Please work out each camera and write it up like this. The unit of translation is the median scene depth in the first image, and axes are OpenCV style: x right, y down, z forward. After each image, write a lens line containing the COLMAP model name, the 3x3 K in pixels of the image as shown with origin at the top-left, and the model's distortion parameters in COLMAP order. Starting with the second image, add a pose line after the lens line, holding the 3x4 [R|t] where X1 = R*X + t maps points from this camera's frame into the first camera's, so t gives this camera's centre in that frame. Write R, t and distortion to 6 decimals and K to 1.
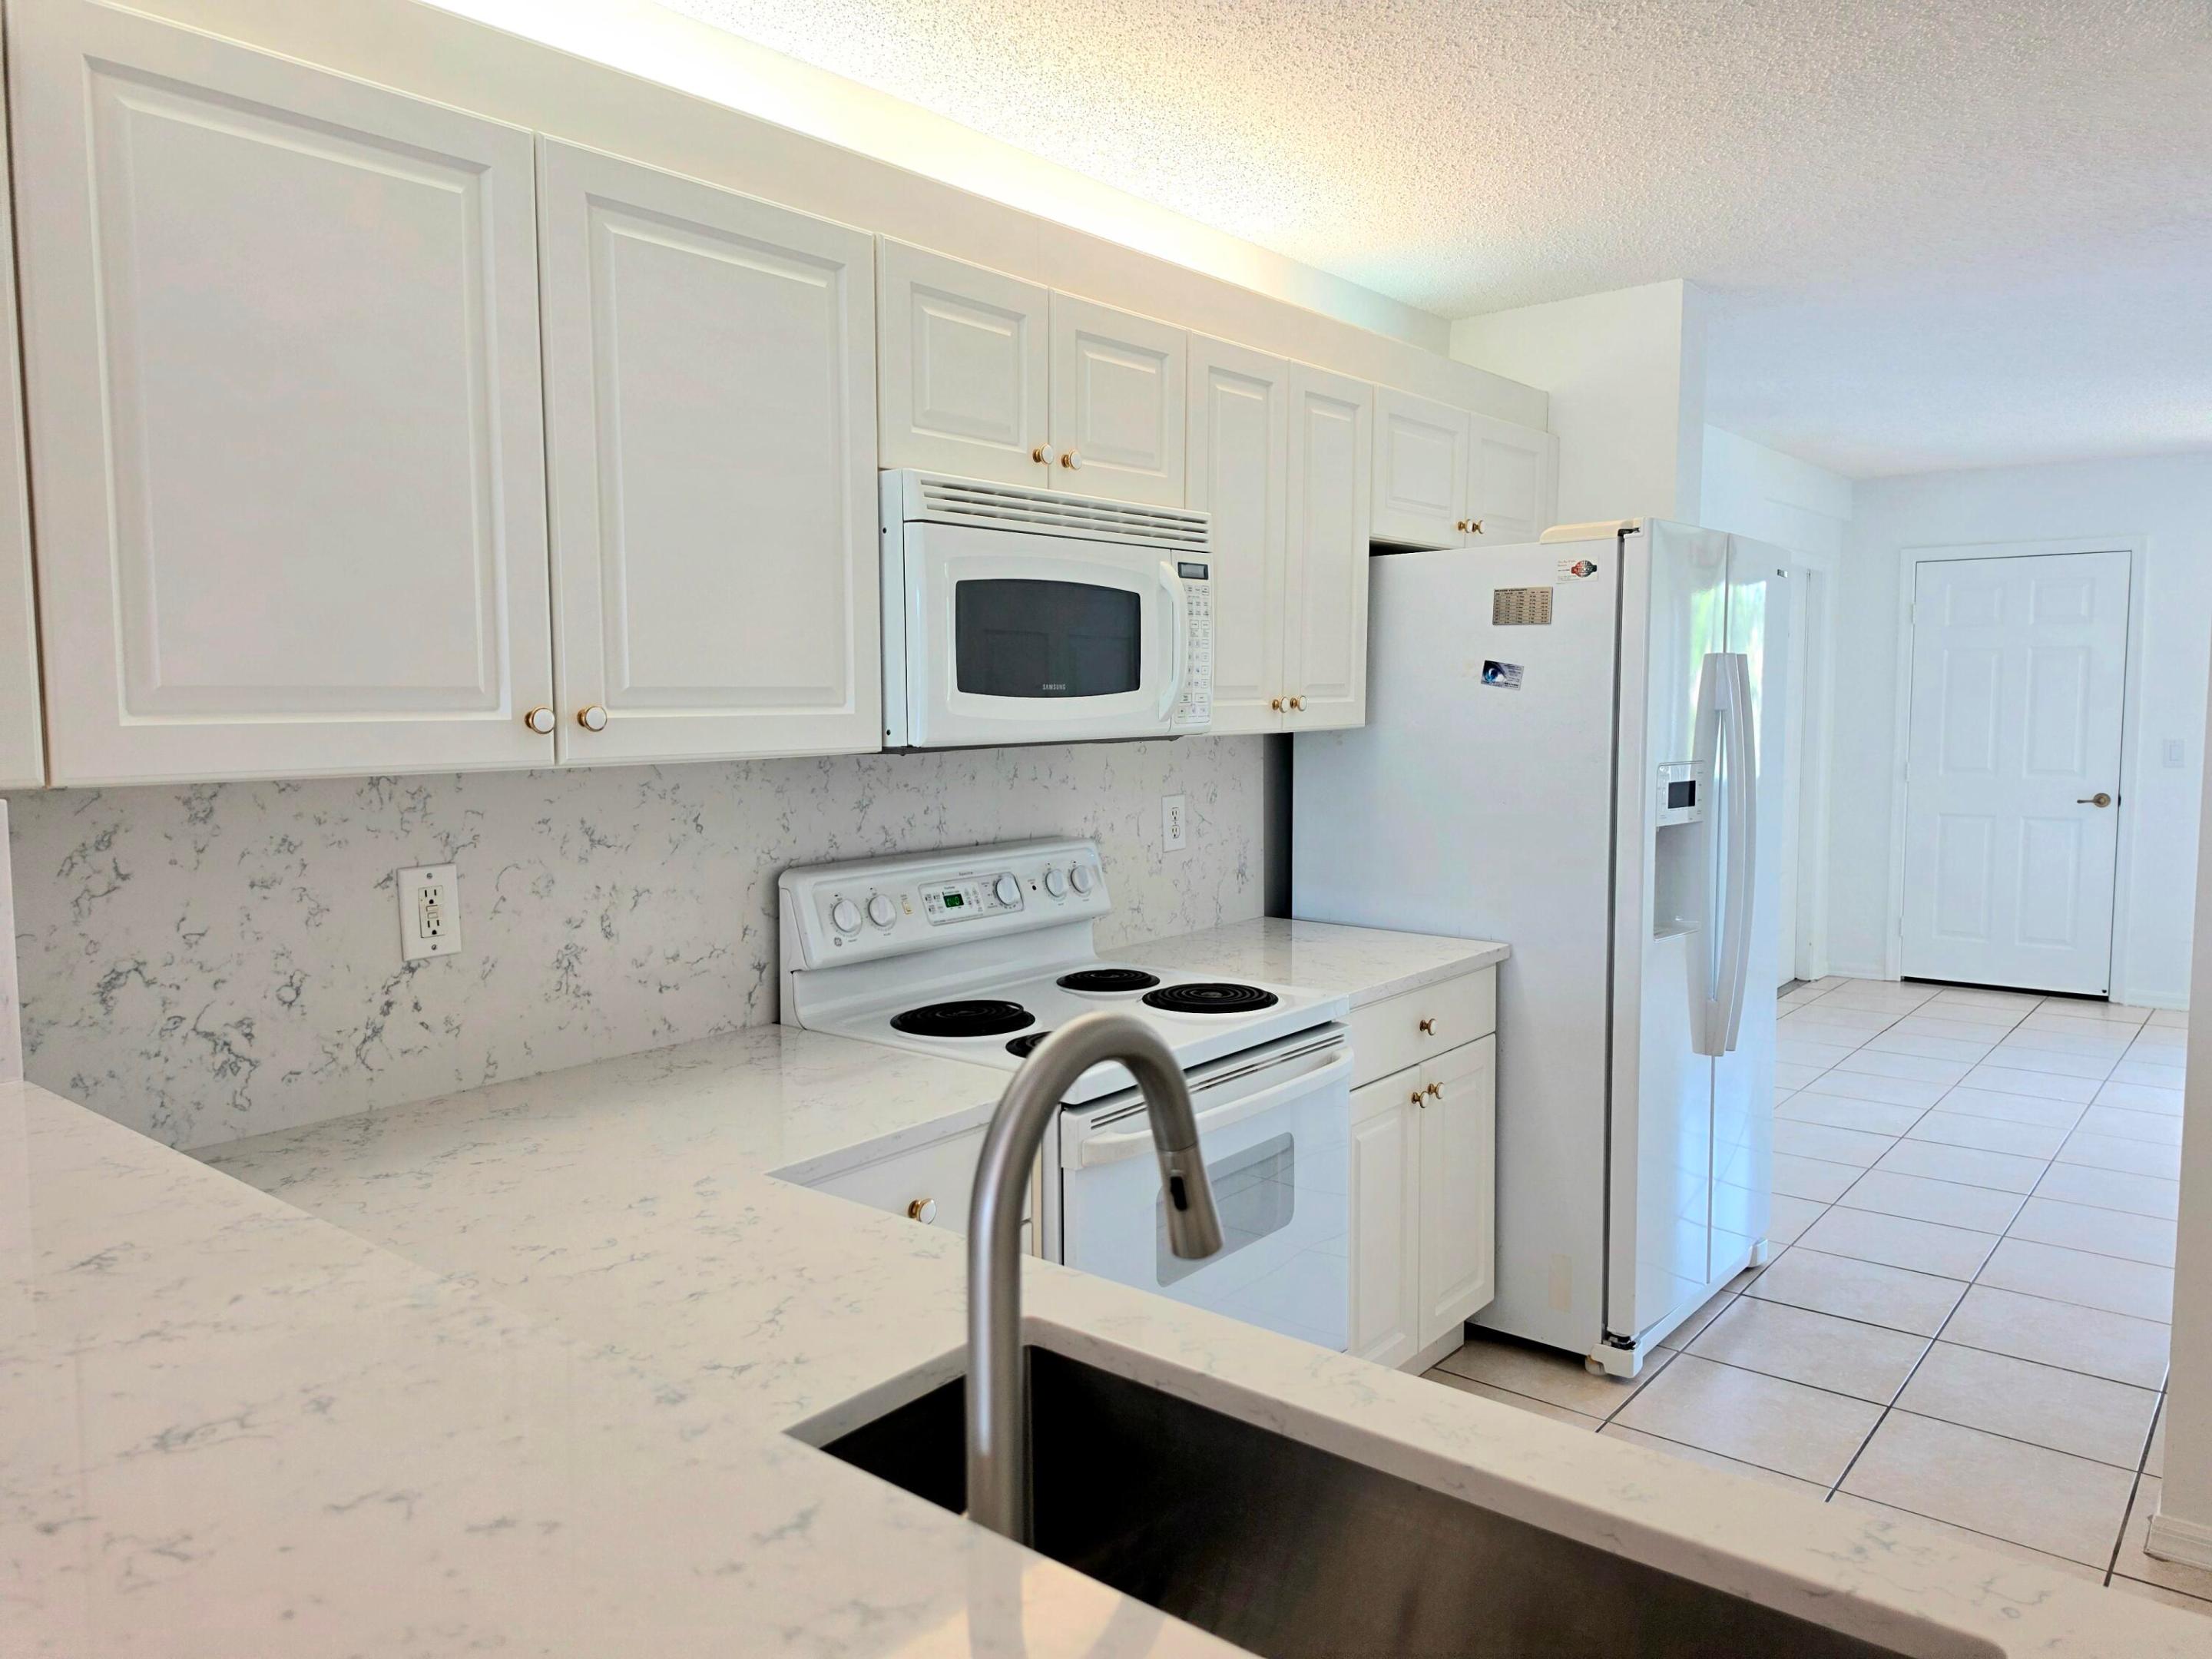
lens RADIAL K [[1522.3, 0, 1114.2], [0, 1522.3, 832.2], [0, 0, 1]] dist [0.048304, -0.047882]
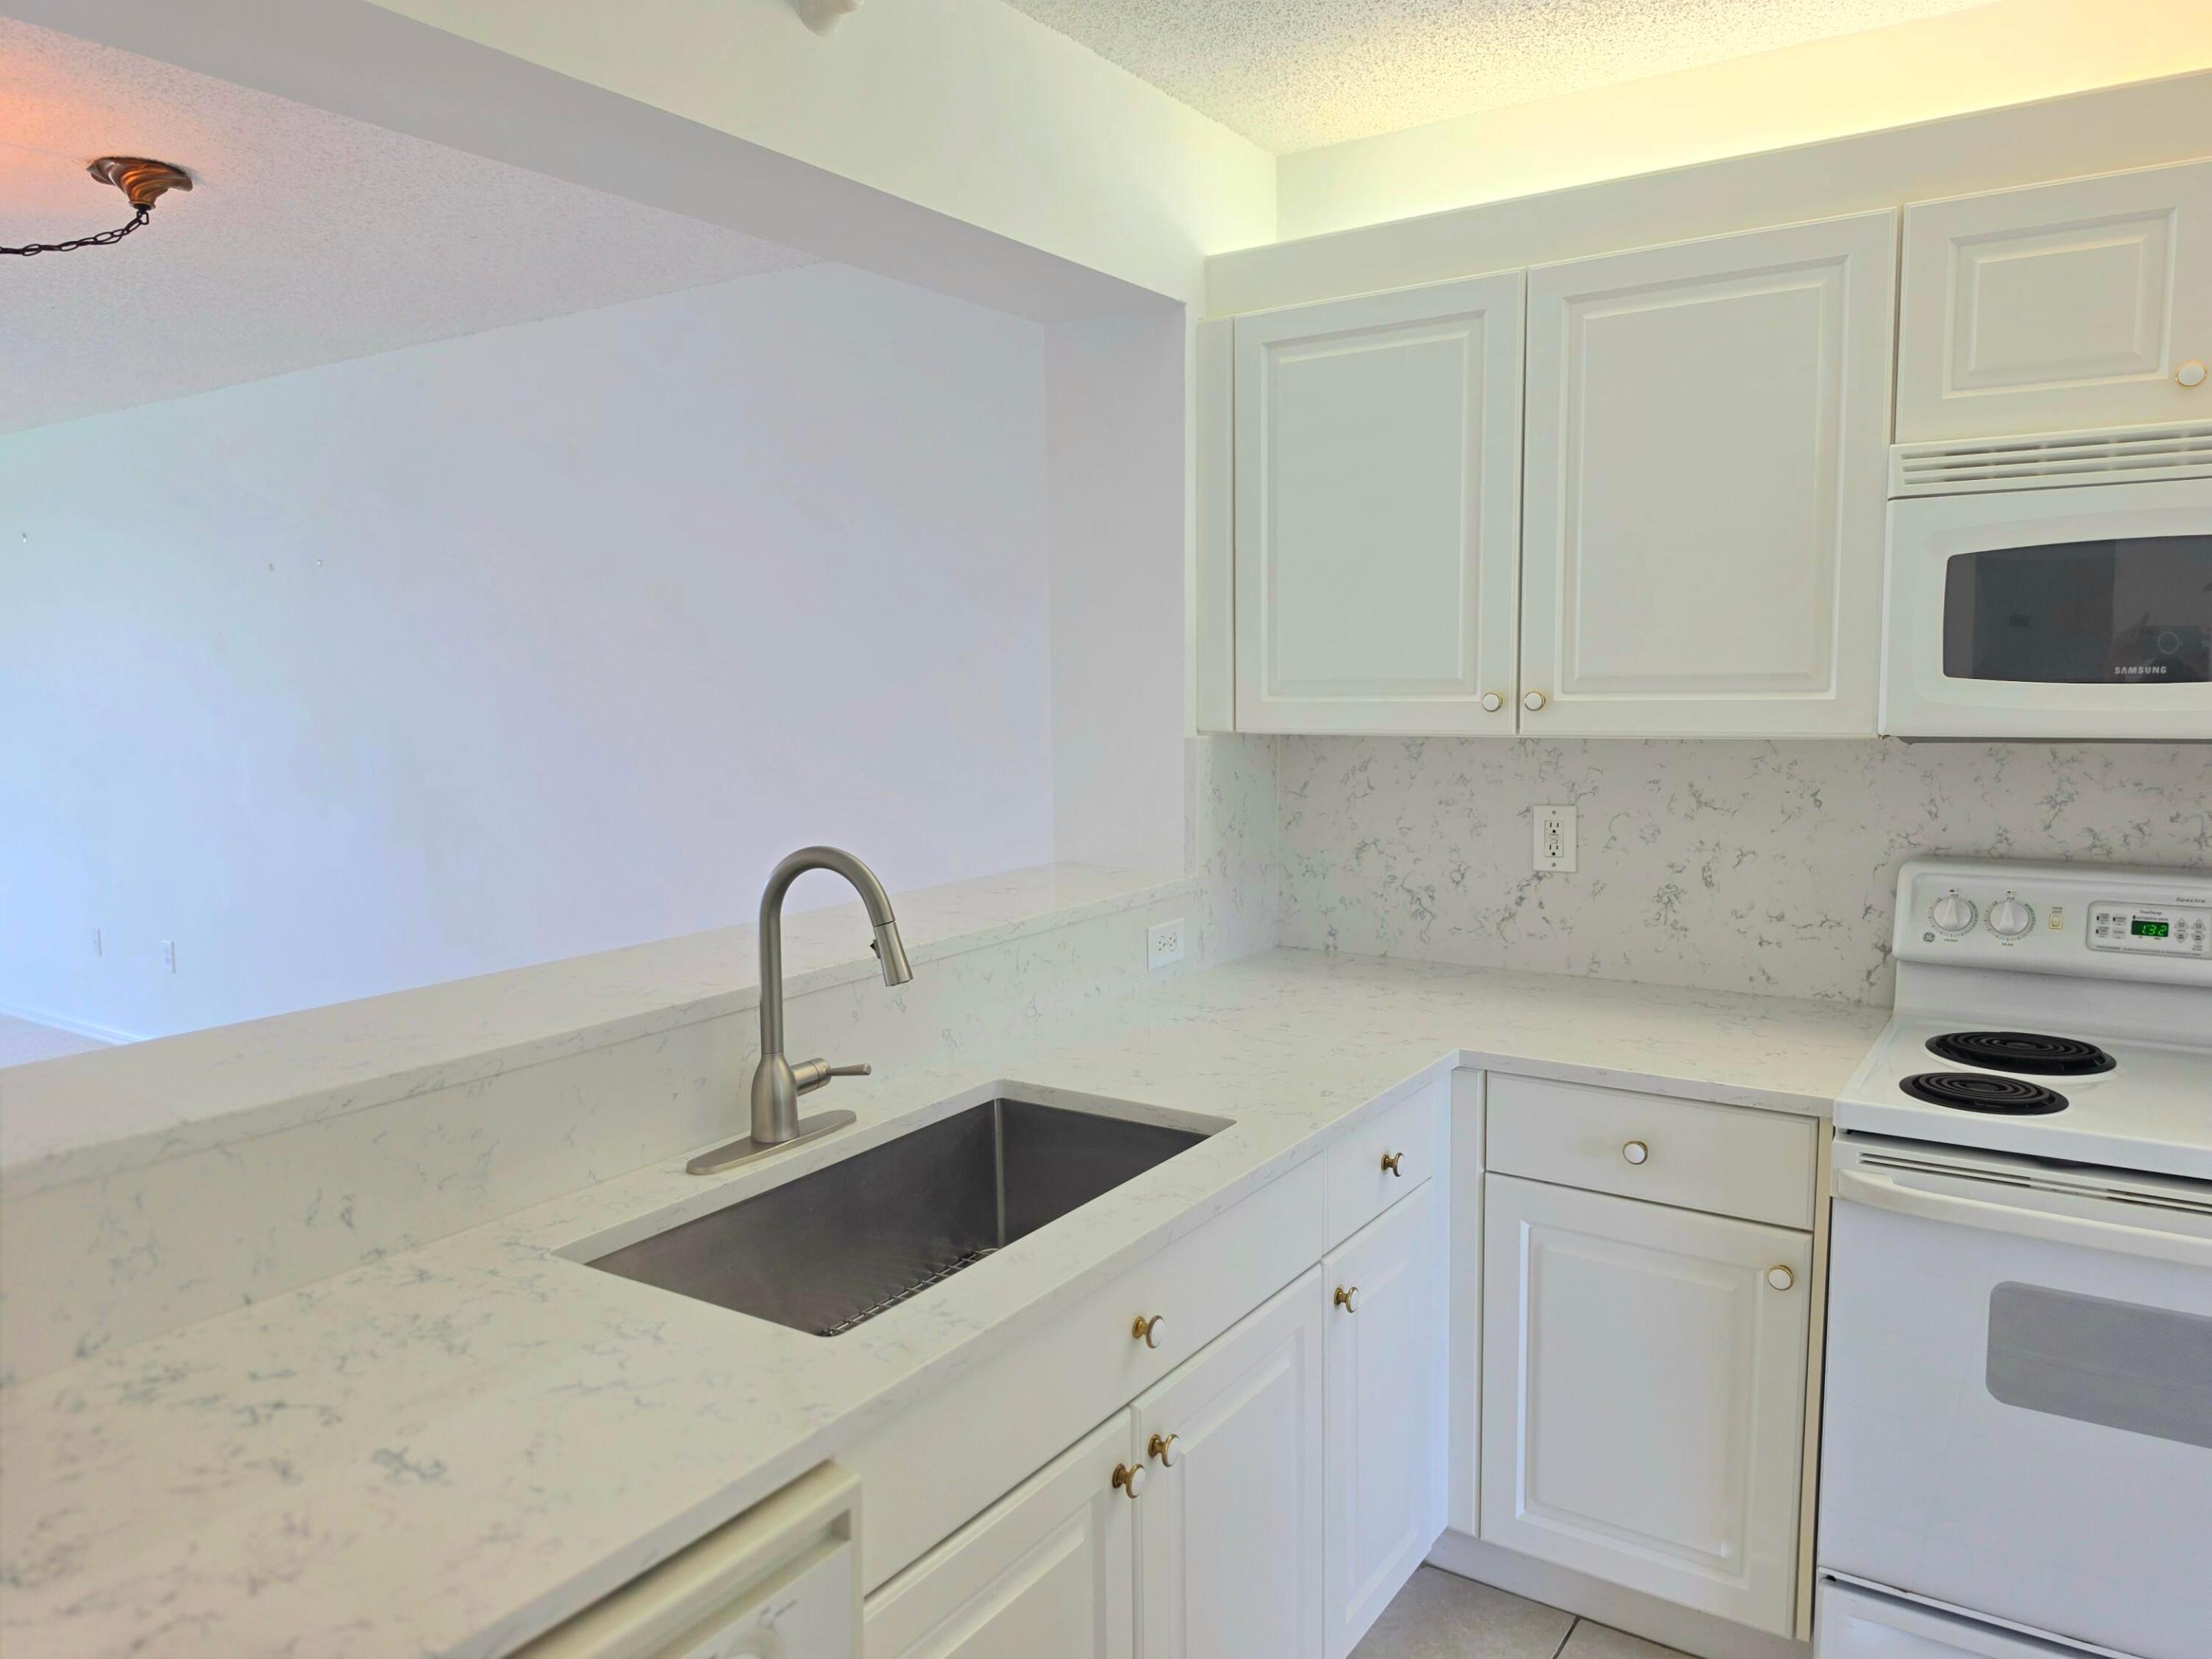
lens RADIAL K [[1522.3, 0, 1085.1], [0, 1522.3, 825.0], [0, 0, 1]] dist [0.048304, -0.047882]
pose [[0.084733, 0.104732, -0.990884, 0.715620], [-0.077754, 0.992123, 0.098214, -0.050710], [0.993365, 0.068723, 0.092208, 0.375394]]
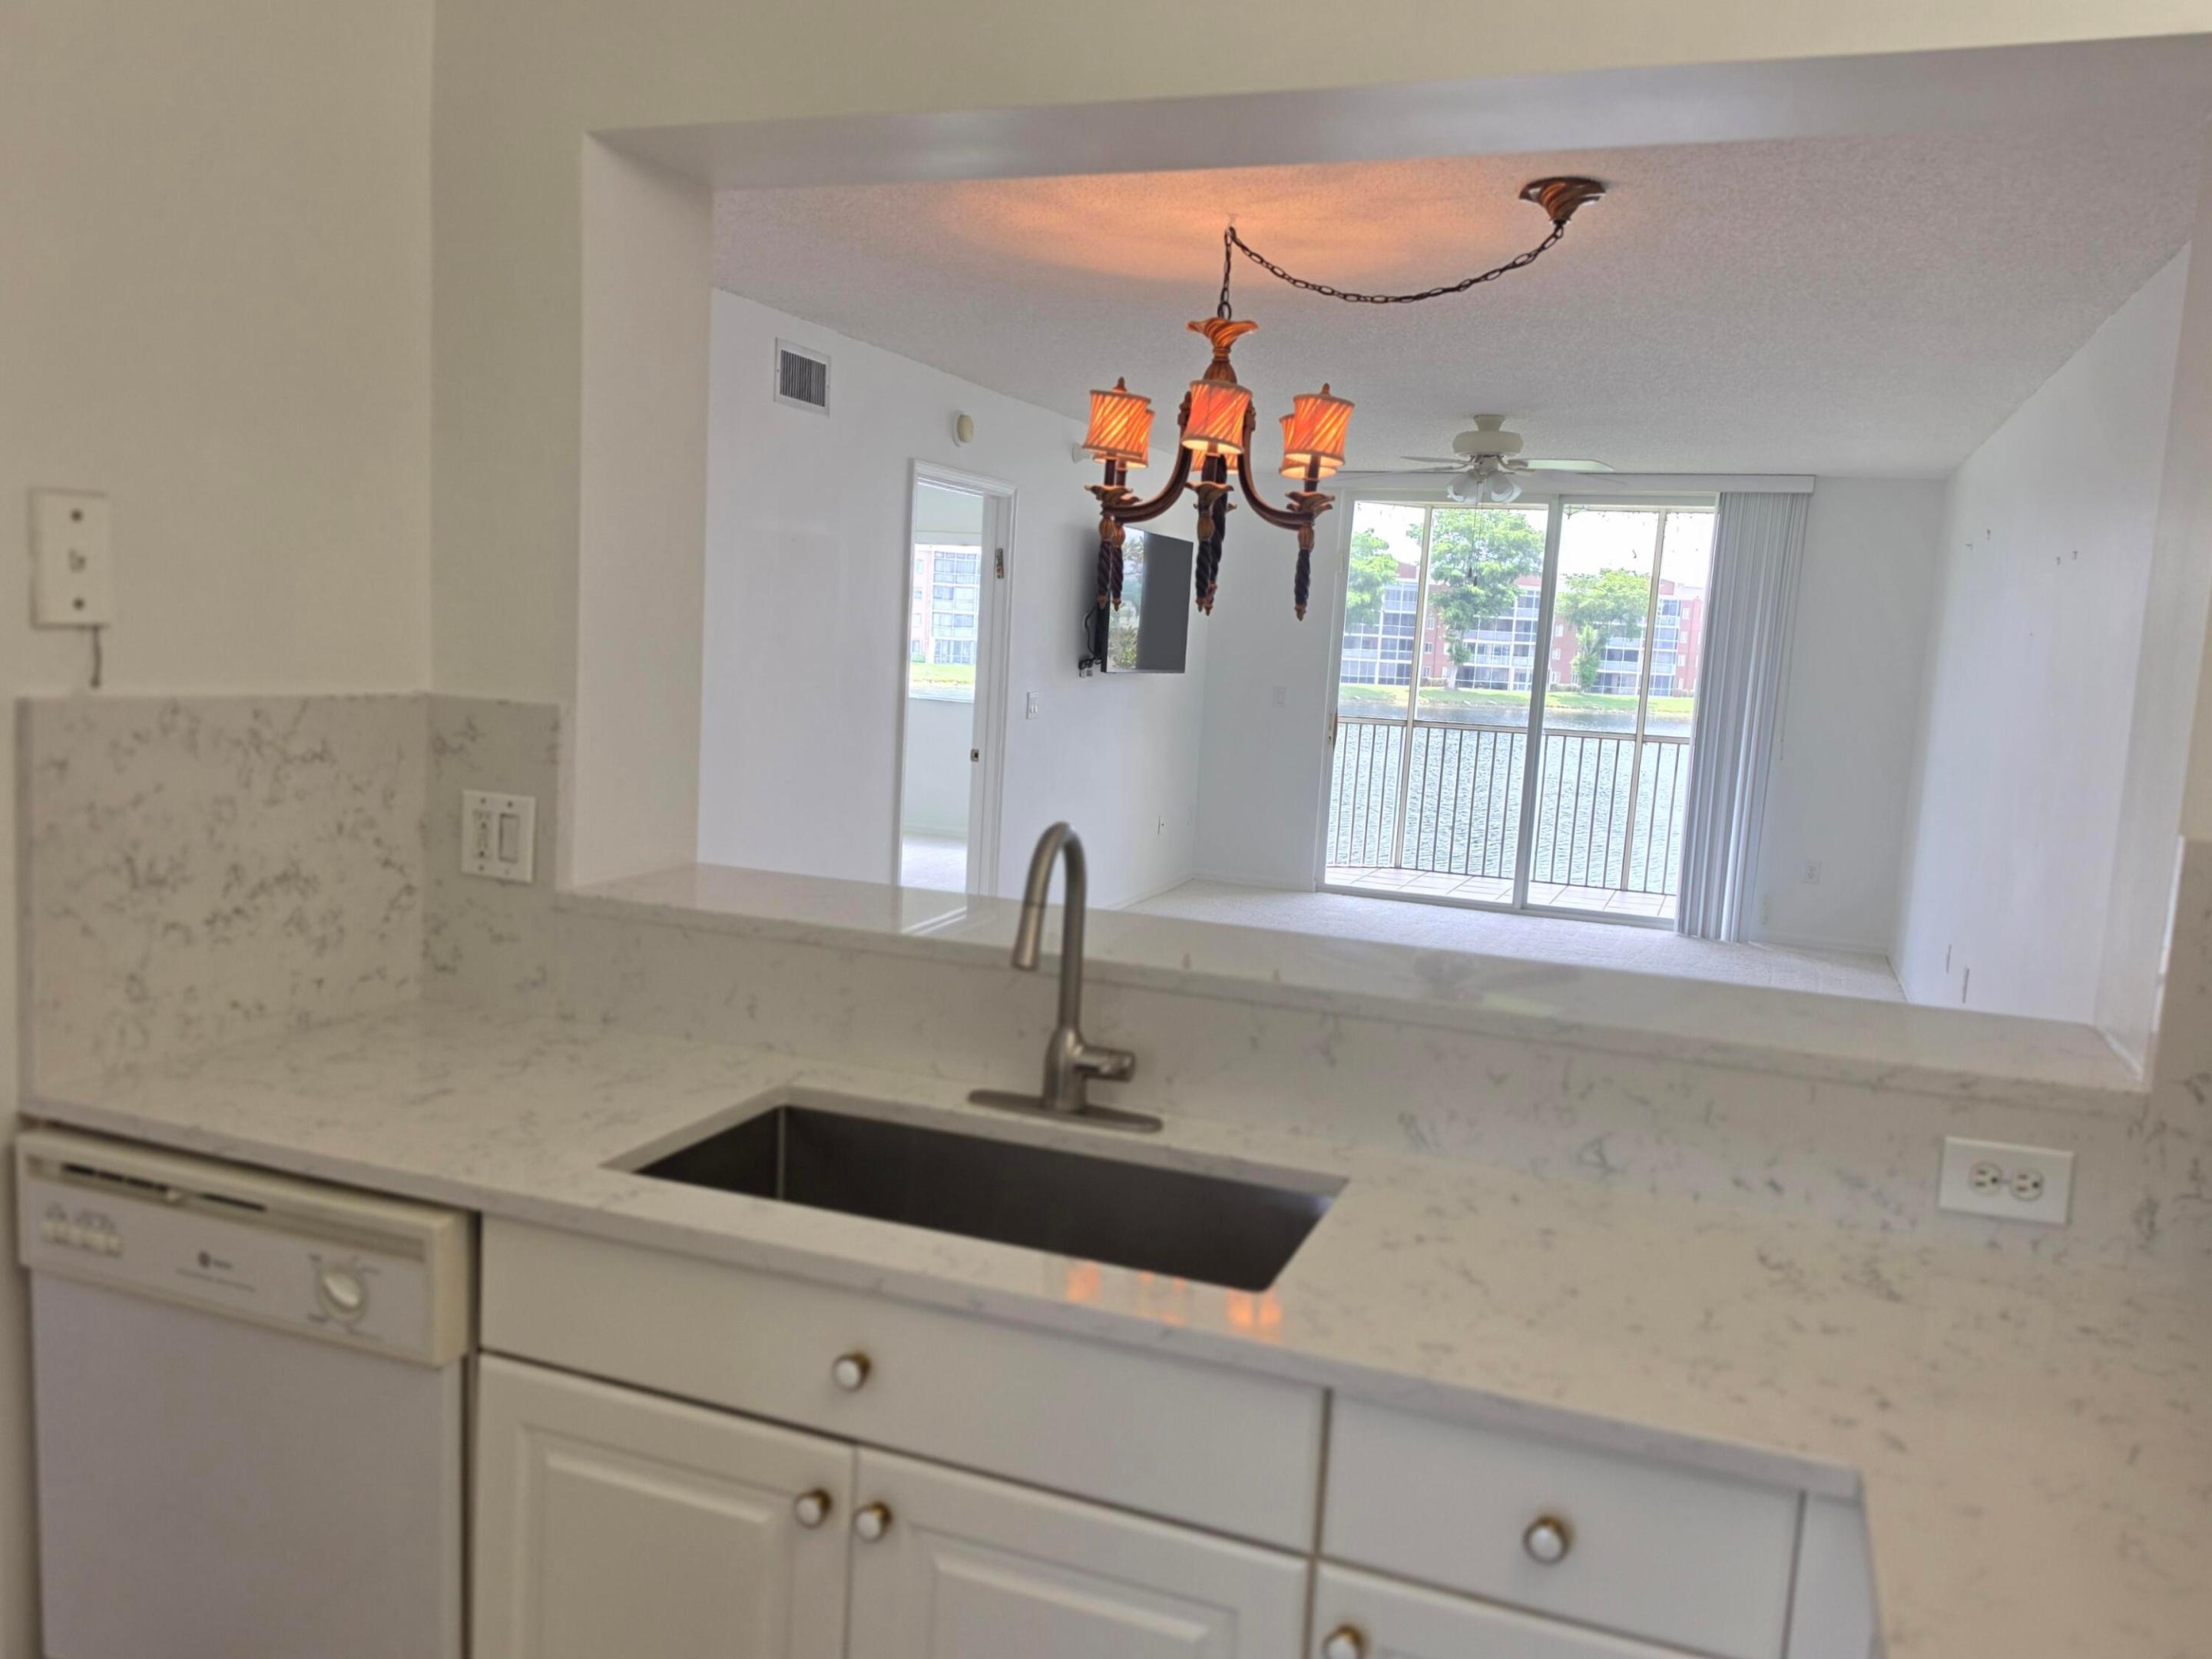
lens RADIAL K [[1709.0, 0, 1104.4], [0, 1709.0, 837.8], [0, 0, 1]] dist [0.070631, -0.013685]
pose [[-0.949424, -0.013713, -0.313696, 0.219461], [-0.081931, 0.975256, 0.205337, -0.118021], [0.303118, 0.220654, -0.927055, 1.067015]]
